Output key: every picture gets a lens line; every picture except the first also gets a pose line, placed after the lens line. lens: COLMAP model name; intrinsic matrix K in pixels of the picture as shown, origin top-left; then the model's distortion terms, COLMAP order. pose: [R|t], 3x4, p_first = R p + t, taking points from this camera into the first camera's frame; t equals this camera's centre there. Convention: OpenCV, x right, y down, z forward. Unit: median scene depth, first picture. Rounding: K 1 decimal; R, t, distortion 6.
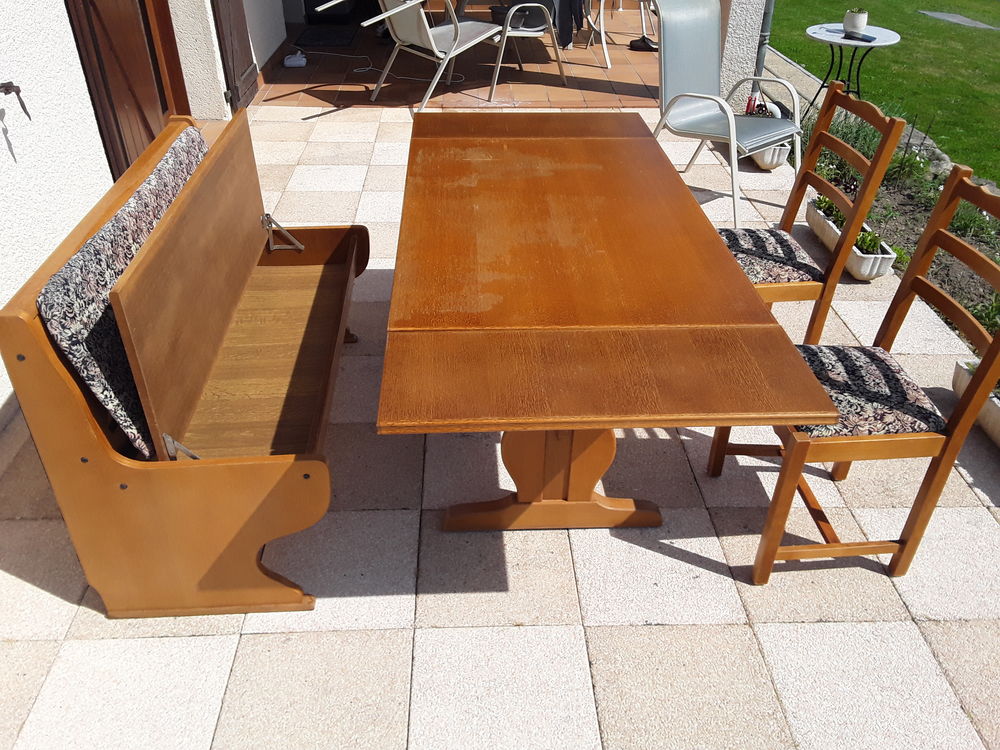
lens RADIAL K [[821.1, 0, 500.7], [0, 821.1, 369.9], [0, 0, 1]] dist [0.102914, -0.156954]
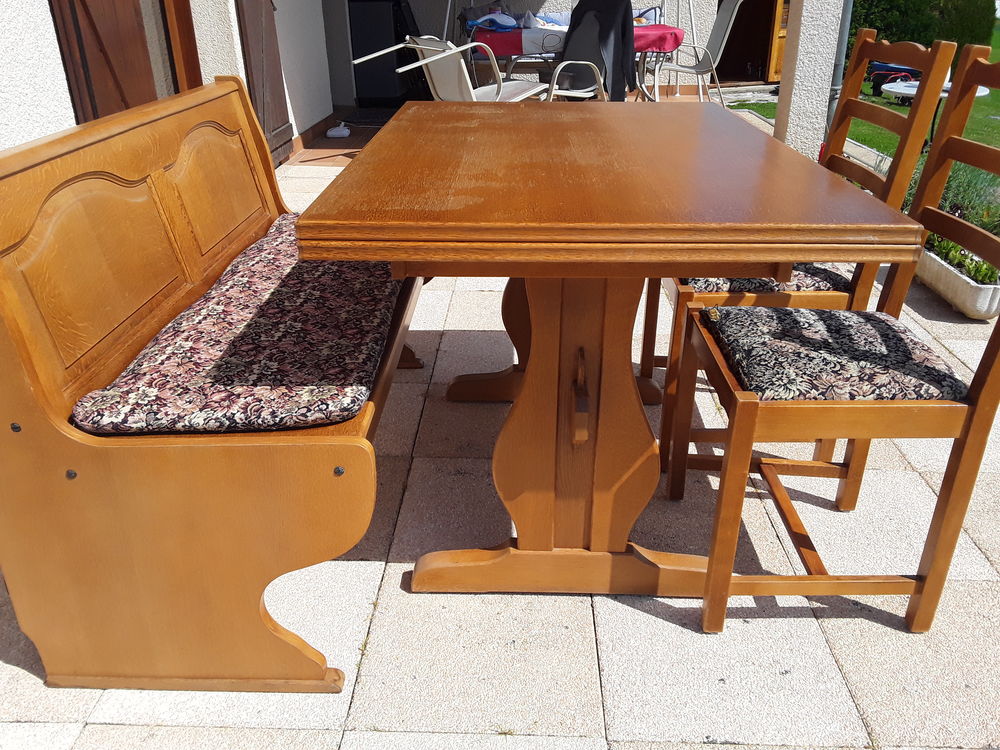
lens RADIAL K [[821.1, 0, 500.7], [0, 821.1, 369.9], [0, 0, 1]] dist [0.102914, -0.156954]
pose [[0.997332, 0.020080, -0.070177, 0.032714], [-0.029744, 0.989773, -0.139515, 0.068063], [0.066658, 0.141230, 0.987730, 0.183326]]
